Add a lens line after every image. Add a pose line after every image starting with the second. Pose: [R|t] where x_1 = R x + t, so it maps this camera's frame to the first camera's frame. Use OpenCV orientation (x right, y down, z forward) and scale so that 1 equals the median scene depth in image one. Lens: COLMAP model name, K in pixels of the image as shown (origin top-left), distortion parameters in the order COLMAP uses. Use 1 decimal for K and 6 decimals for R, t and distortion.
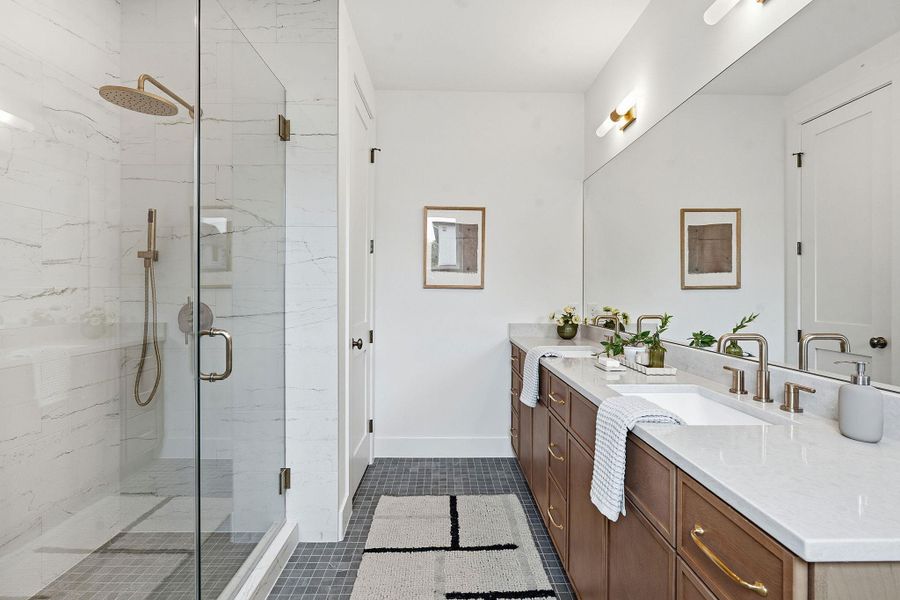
lens RADIAL K [[413.9, 0, 448.4], [0, 413.9, 290.3], [0, 0, 1]] dist [-0.004236, -0.000122]
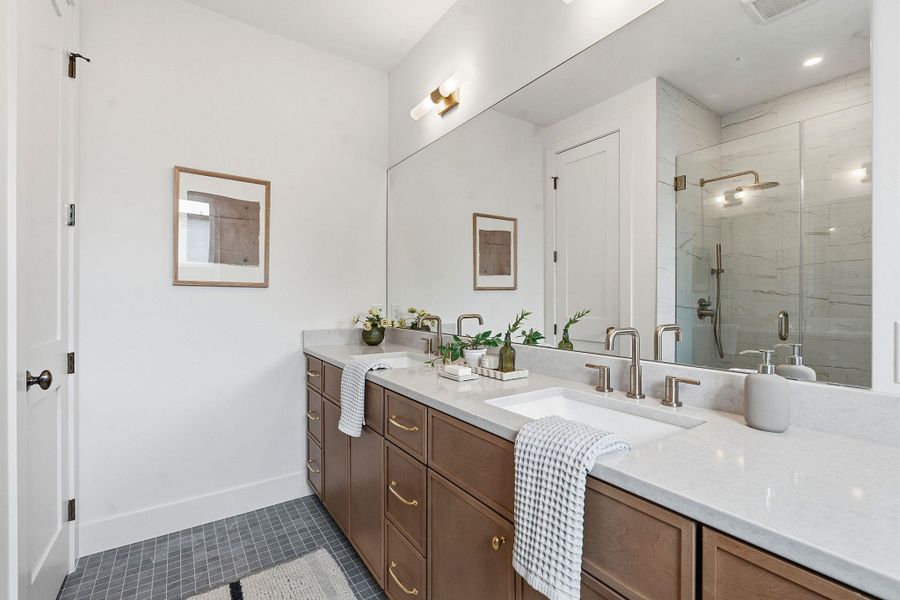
lens RADIAL K [[398.0, 0, 451.7], [0, 398.0, 298.6], [0, 0, 1]] dist [-0.003595, 0.000043]
pose [[0.830966, -0.003622, 0.556312, -0.055650], [0.000833, 0.999986, 0.005266, 0.017900], [-0.556323, -0.003912, 0.830957, 0.250770]]
